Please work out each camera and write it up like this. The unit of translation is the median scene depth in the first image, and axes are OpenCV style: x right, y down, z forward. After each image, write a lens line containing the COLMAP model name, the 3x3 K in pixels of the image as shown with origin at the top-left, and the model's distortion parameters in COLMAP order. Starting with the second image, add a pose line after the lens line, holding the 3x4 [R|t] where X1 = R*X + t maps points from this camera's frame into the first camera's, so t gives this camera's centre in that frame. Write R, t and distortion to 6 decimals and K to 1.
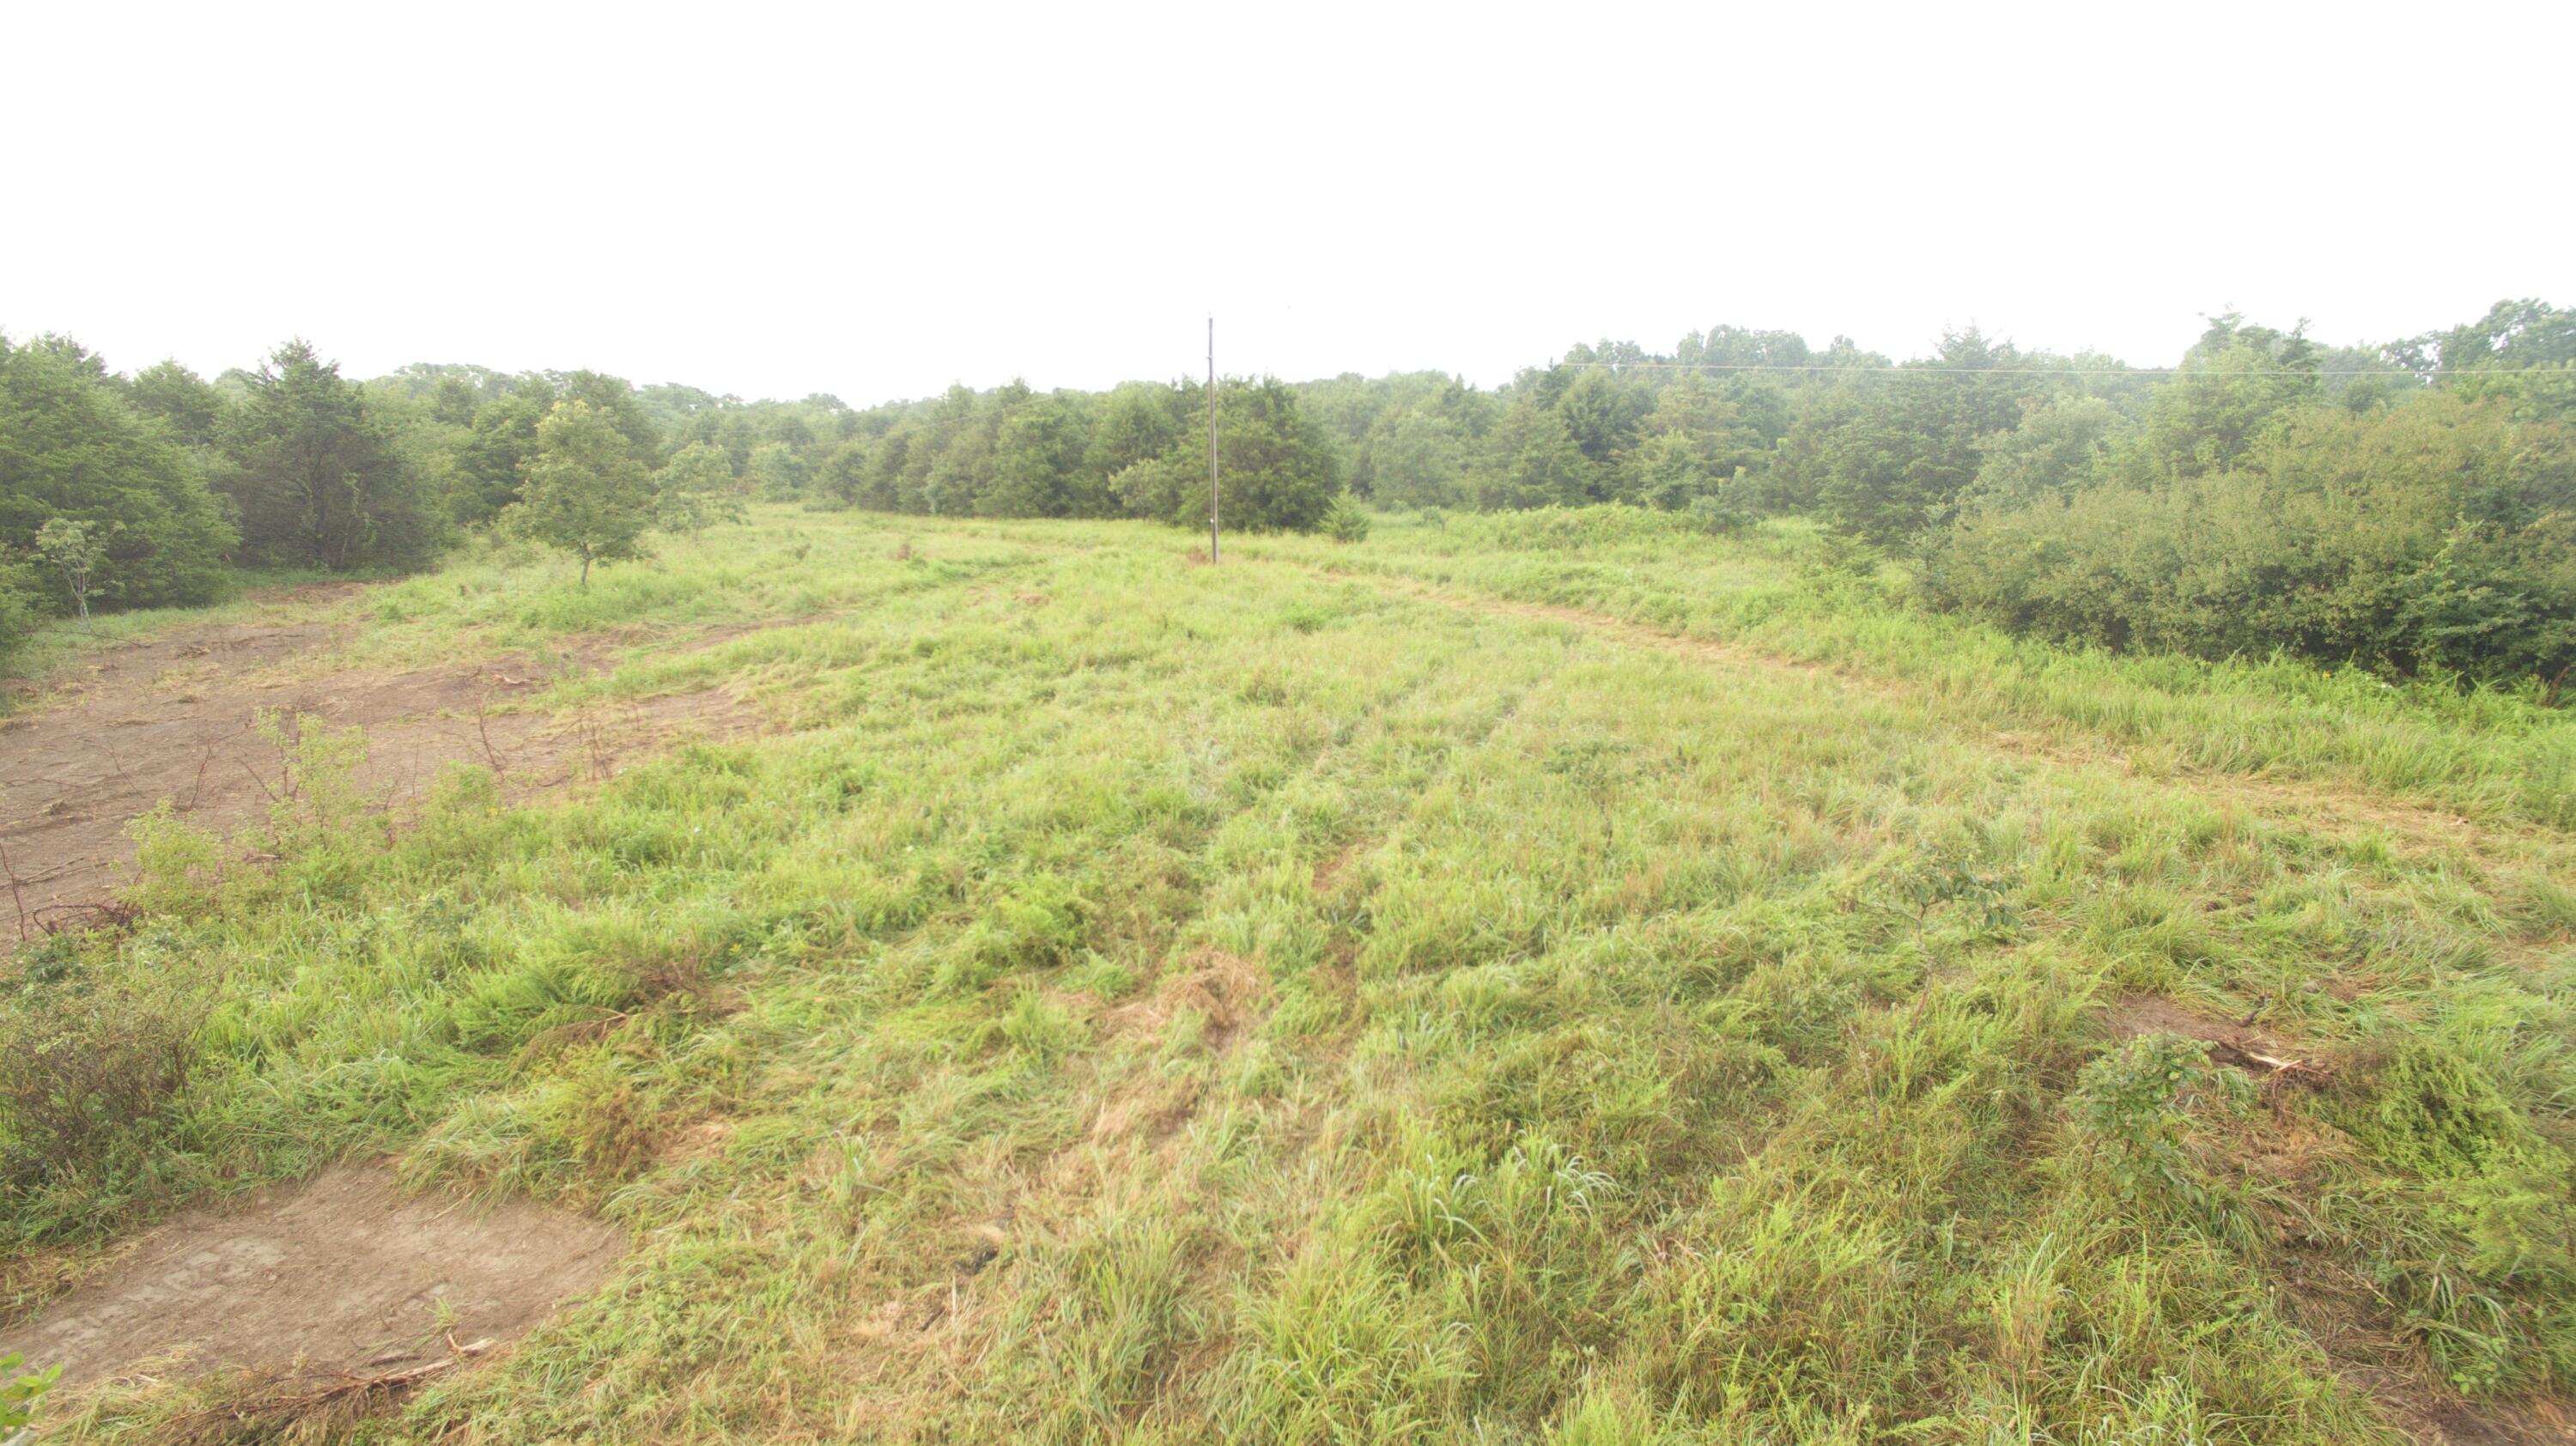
lens RADIAL K [[1500.0, 0, 1290.8], [0, 1500.0, 731.4], [0, 0, 1]] dist [-0.129603, 0.093513]
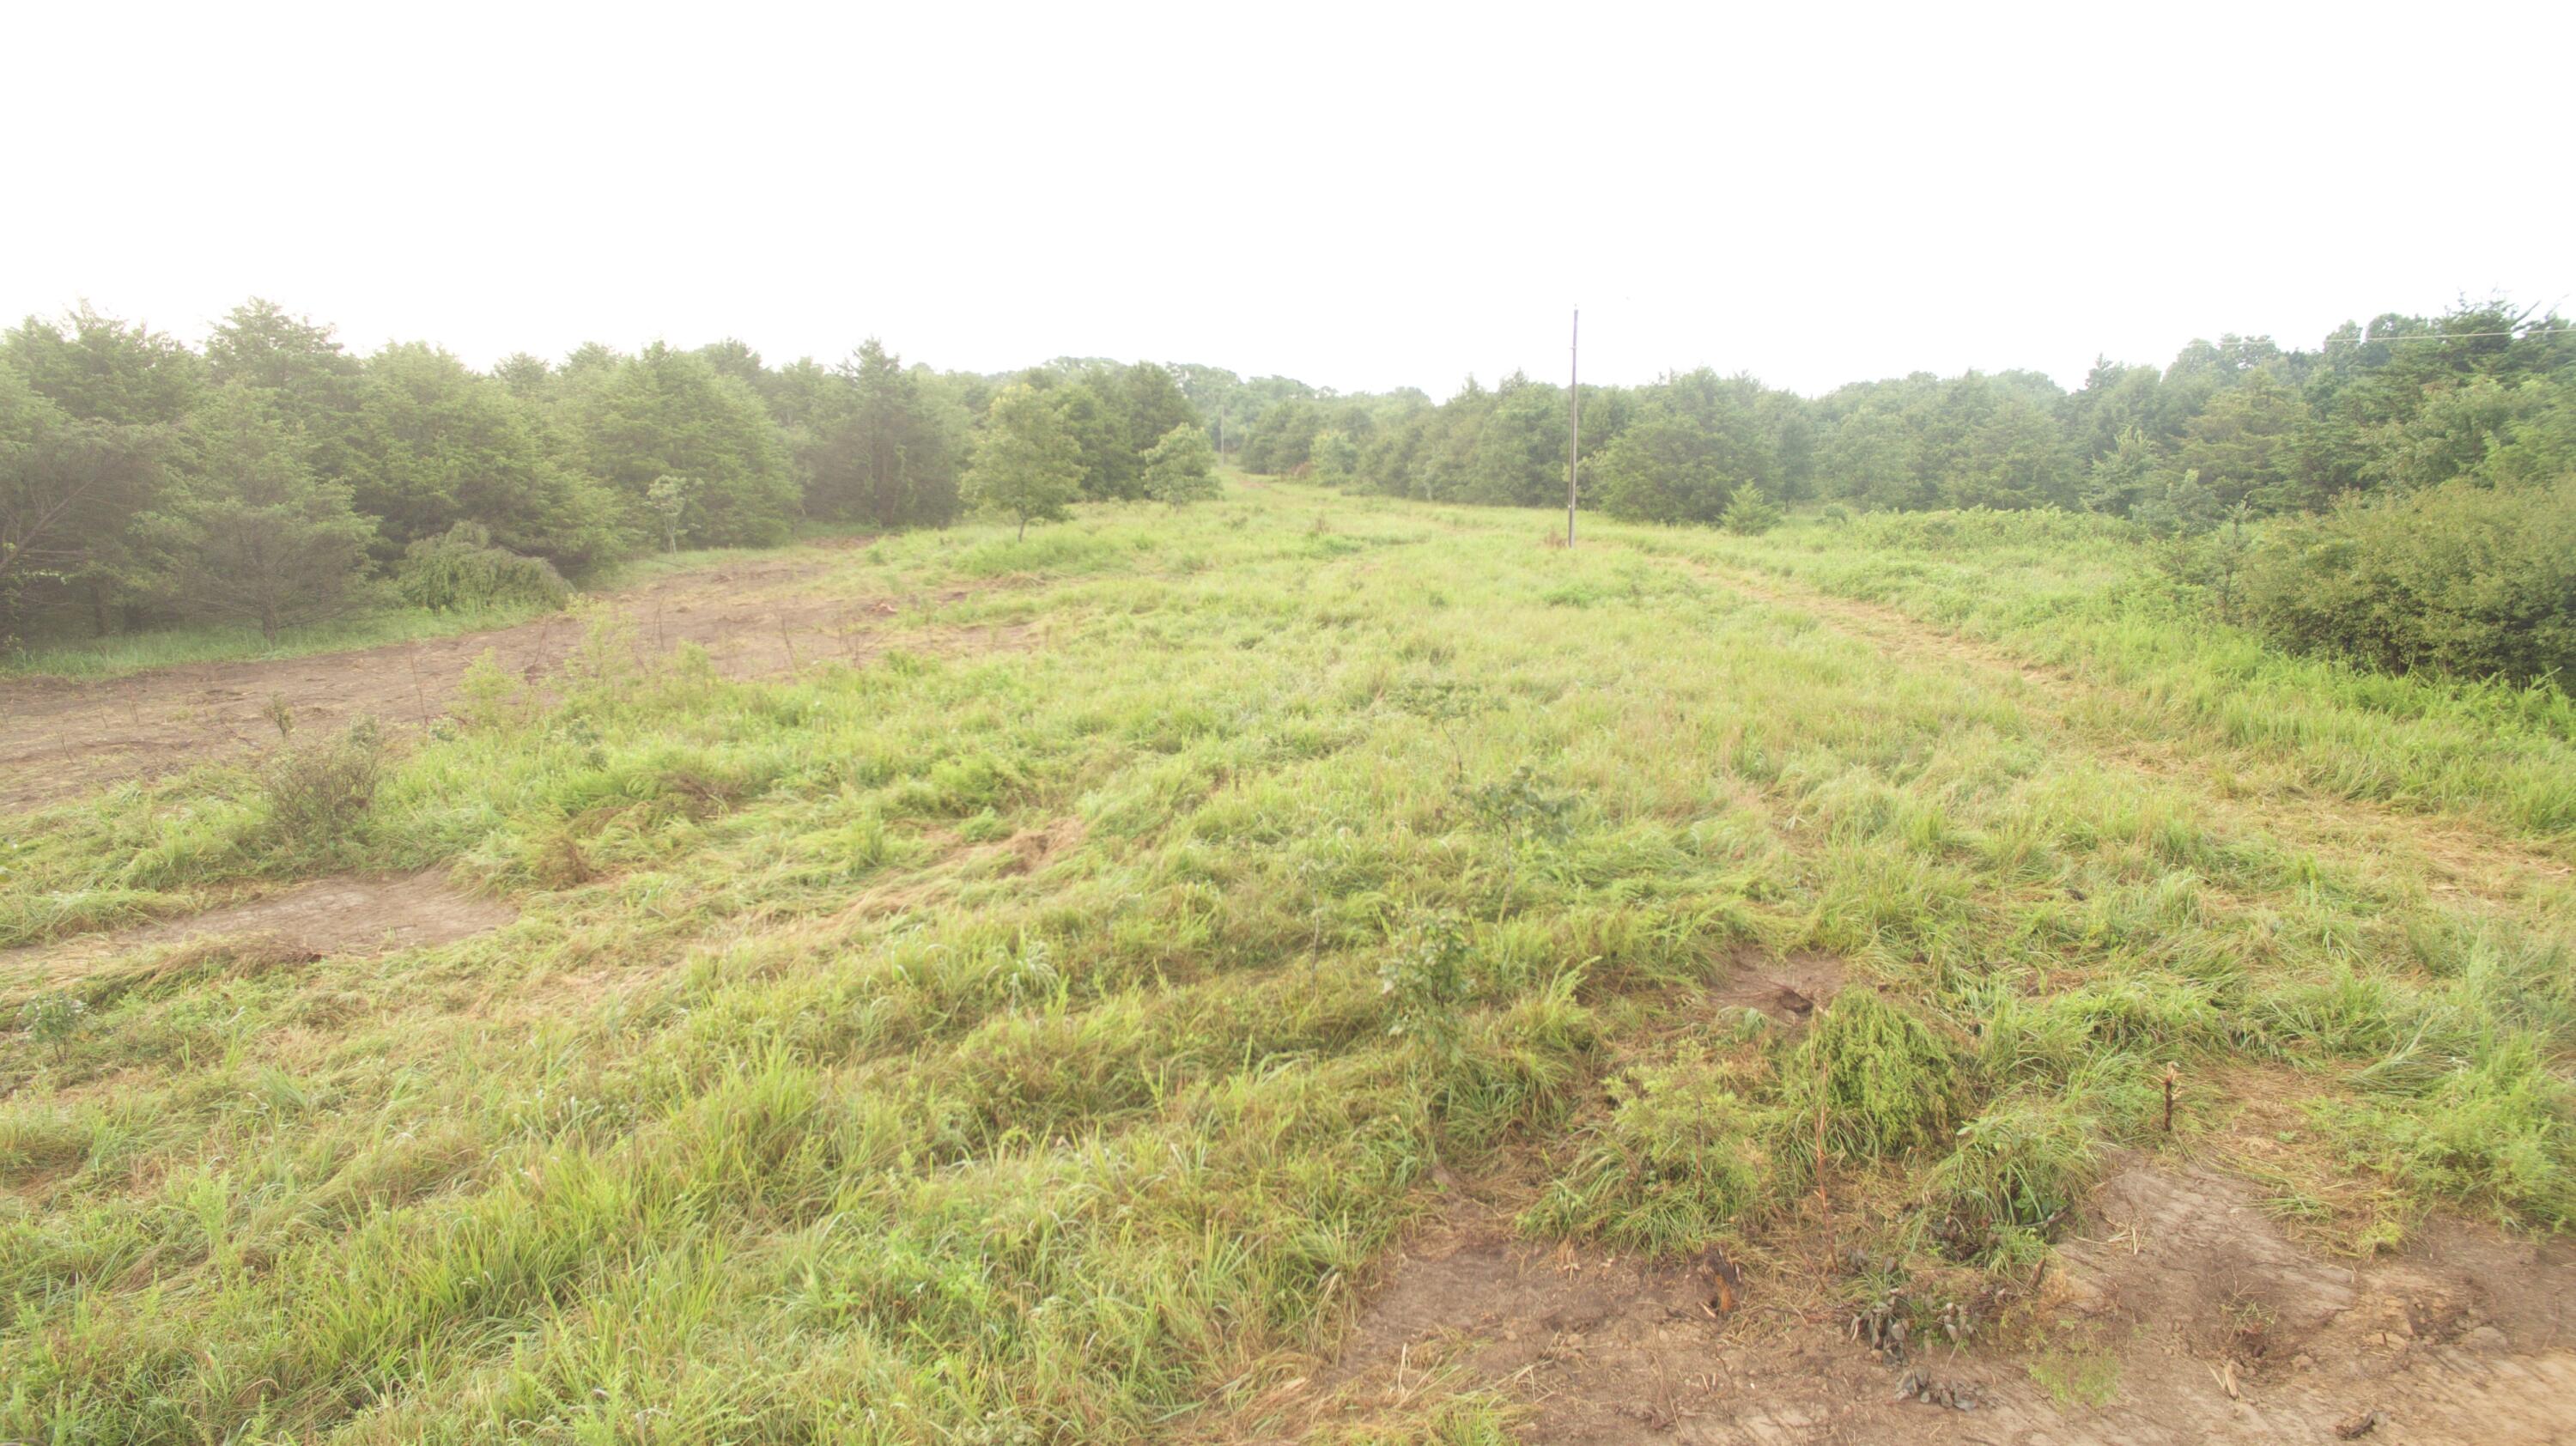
lens RADIAL K [[1500.0, 0, 1290.8], [0, 1500.0, 731.4], [0, 0, 1]] dist [-0.129603, 0.093513]
pose [[0.920938, 0.084503, -0.380436, 0.163977], [-0.083951, 0.996306, 0.018077, 0.010785], [0.380558, 0.015290, 0.924631, -0.020034]]
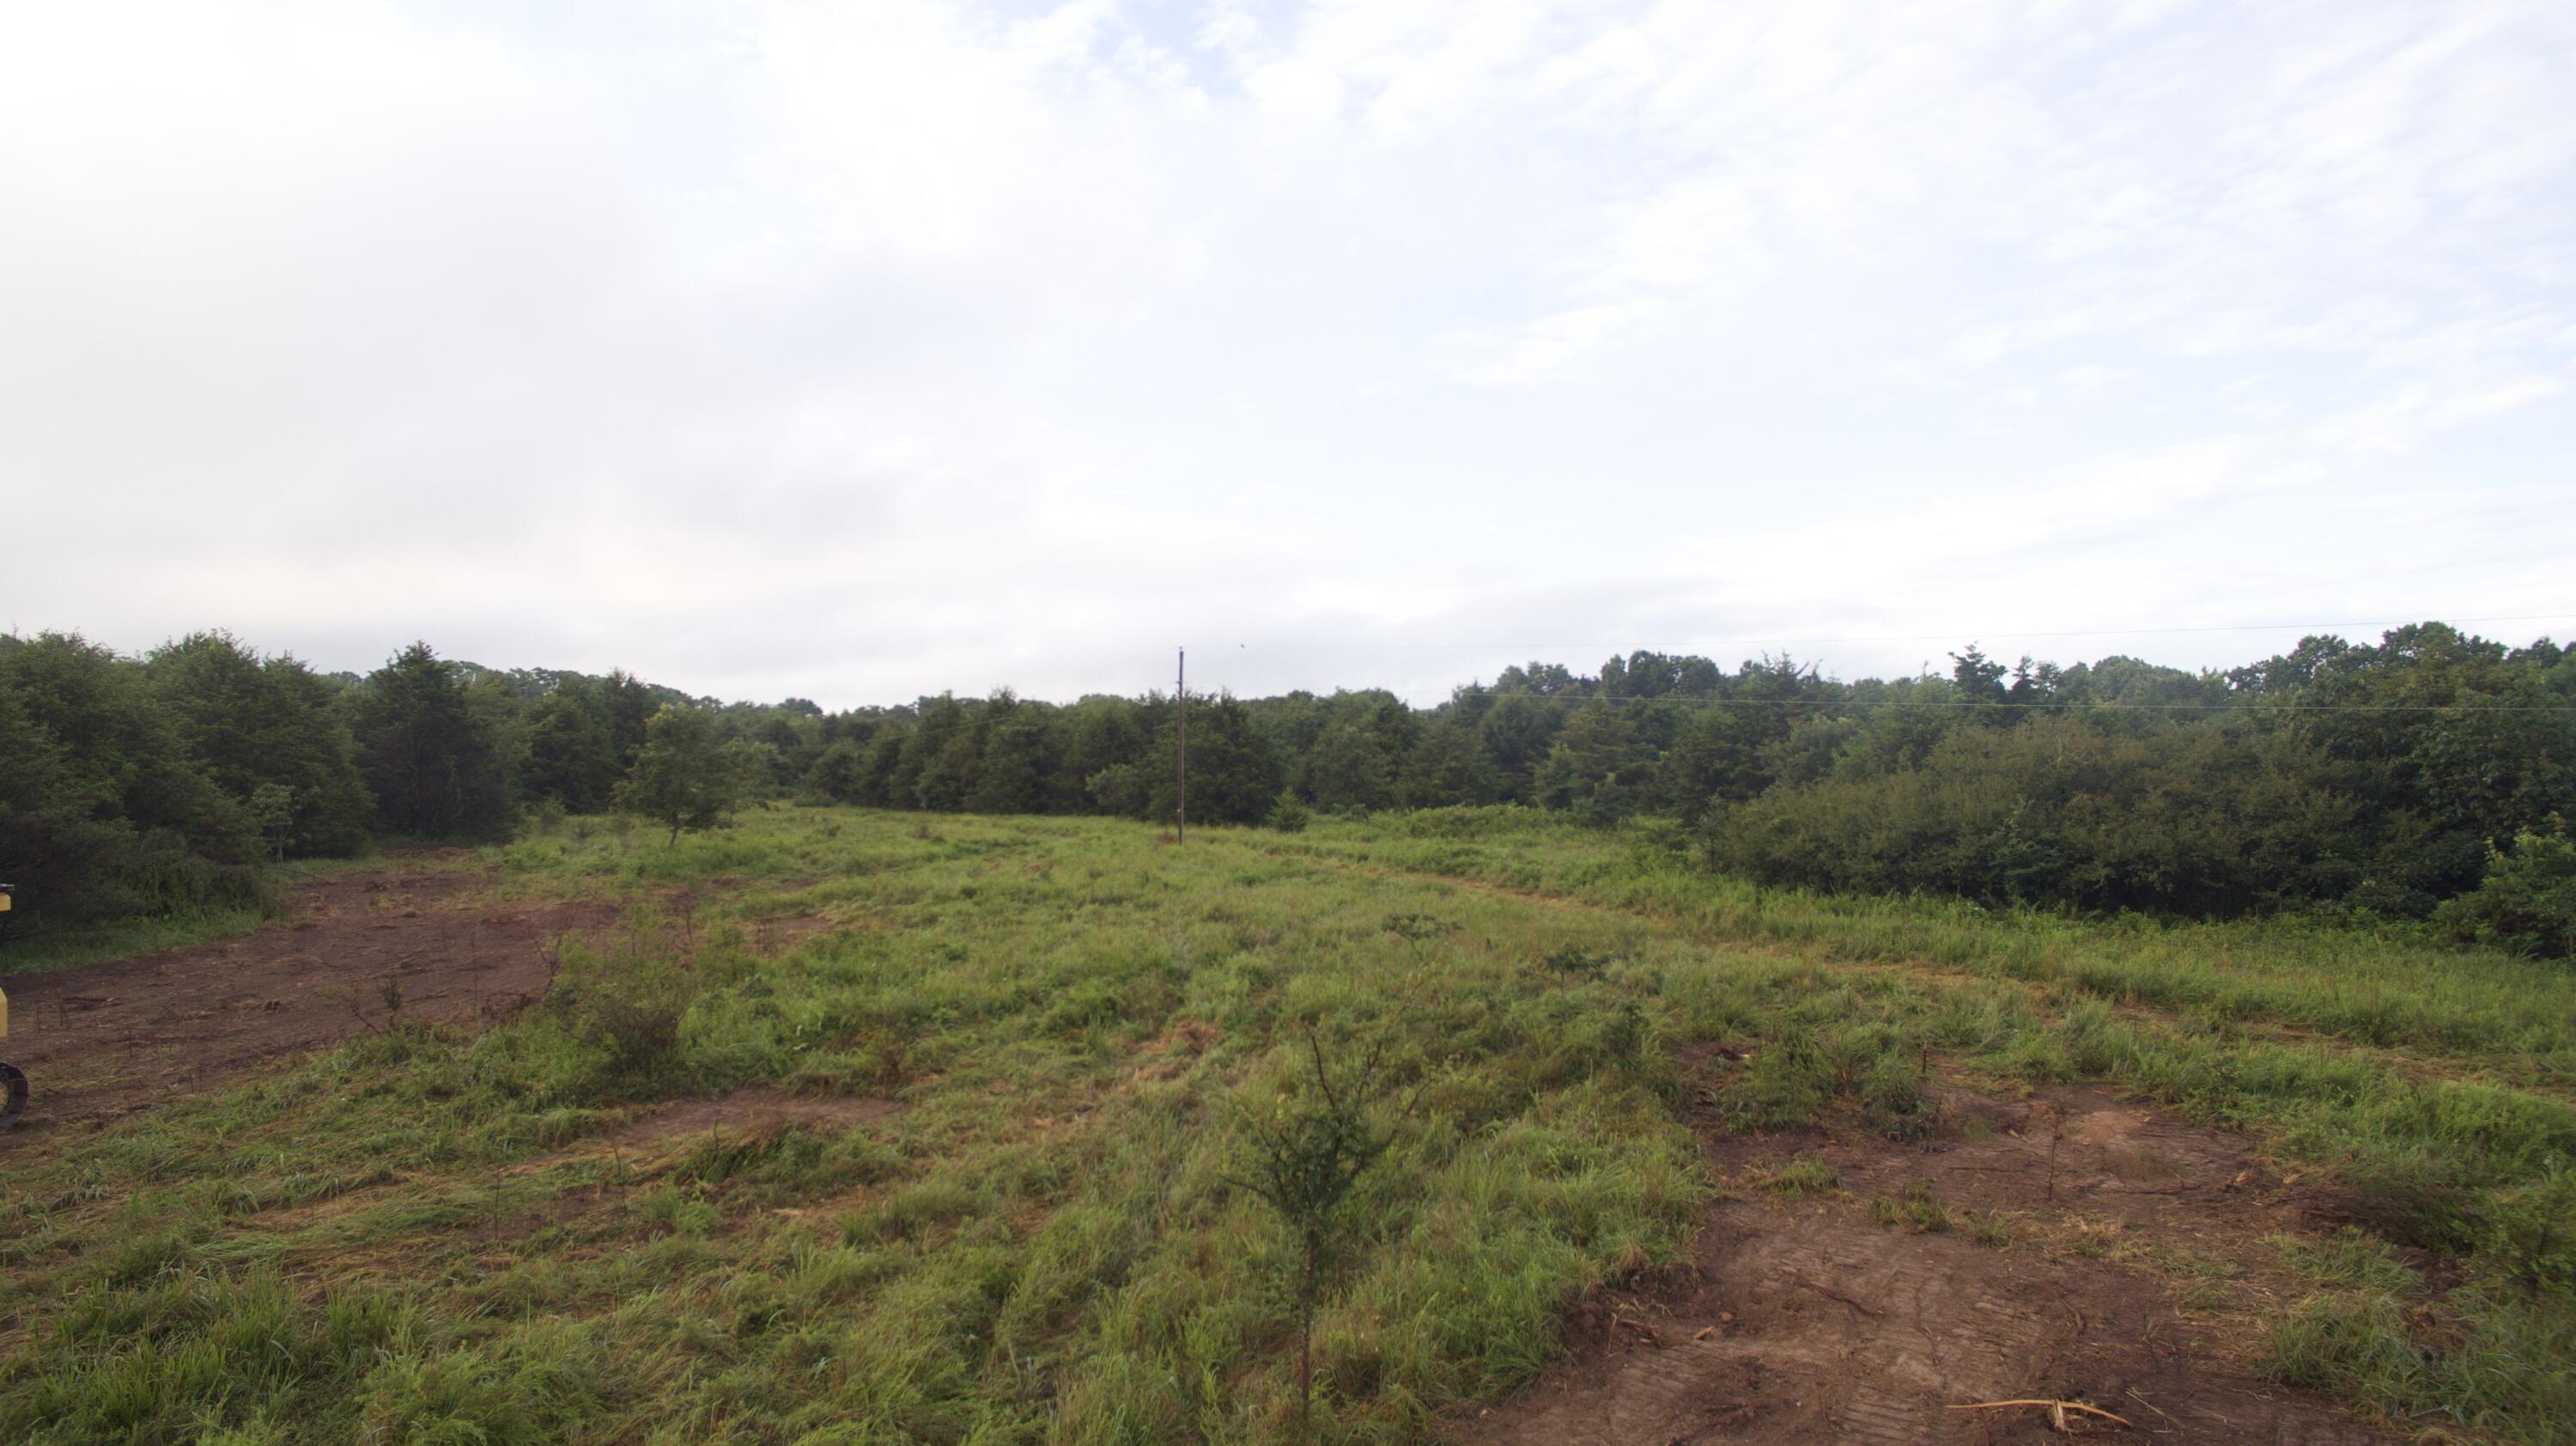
lens RADIAL K [[1500.0, 0, 1290.8], [0, 1500.0, 731.4], [0, 0, 1]] dist [-0.129603, 0.093513]
pose [[0.999435, 0.015193, 0.029978, 0.002254], [-0.008664, 0.978309, -0.206970, 0.049935], [-0.032472, 0.206594, 0.977888, -0.227699]]
